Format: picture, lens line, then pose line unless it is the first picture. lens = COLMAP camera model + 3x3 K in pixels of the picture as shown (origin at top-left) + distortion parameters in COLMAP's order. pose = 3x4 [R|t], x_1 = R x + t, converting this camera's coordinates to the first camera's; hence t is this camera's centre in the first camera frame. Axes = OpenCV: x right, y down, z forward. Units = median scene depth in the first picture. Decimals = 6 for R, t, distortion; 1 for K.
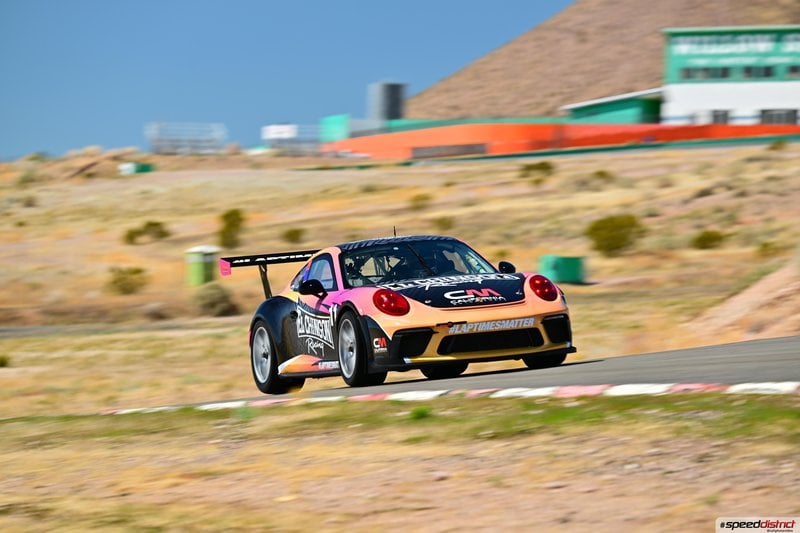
lens RADIAL K [[3002.1, 0, 400.3], [0, 3002.1, 266.9], [0, 0, 1]] dist [-0.081743, 0.015862]
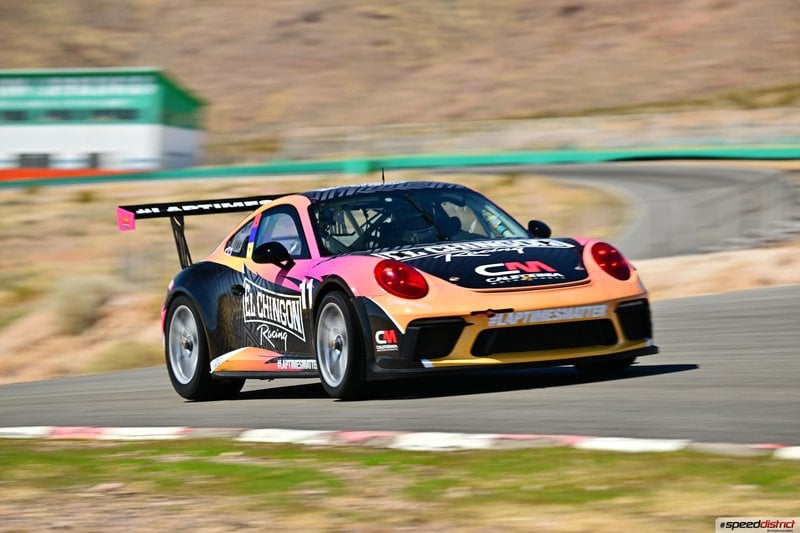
lens RADIAL K [[3374.9, 0, 400.0], [0, 3374.9, 266.4], [0, 0, 1]] dist [0.104061, 1.582104]
pose [[0.996981, 0.016402, 0.075889, -0.059913], [-0.017911, 0.999654, 0.019239, -0.005883], [-0.075547, -0.020540, 0.996931, 0.209694]]
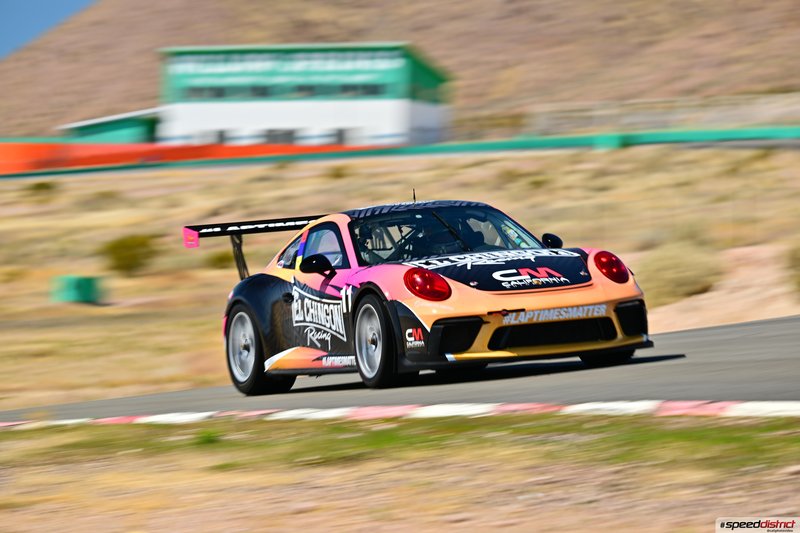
lens RADIAL K [[3198.7, 0, 399.8], [0, 3198.7, 266.7], [0, 0, 1]] dist [-0.086549, 0.908194]
pose [[0.998519, 0.006110, 0.054069, -0.053859], [-0.006679, 0.999924, 0.010355, -0.001537], [-0.054002, -0.010701, 0.998484, 0.143340]]
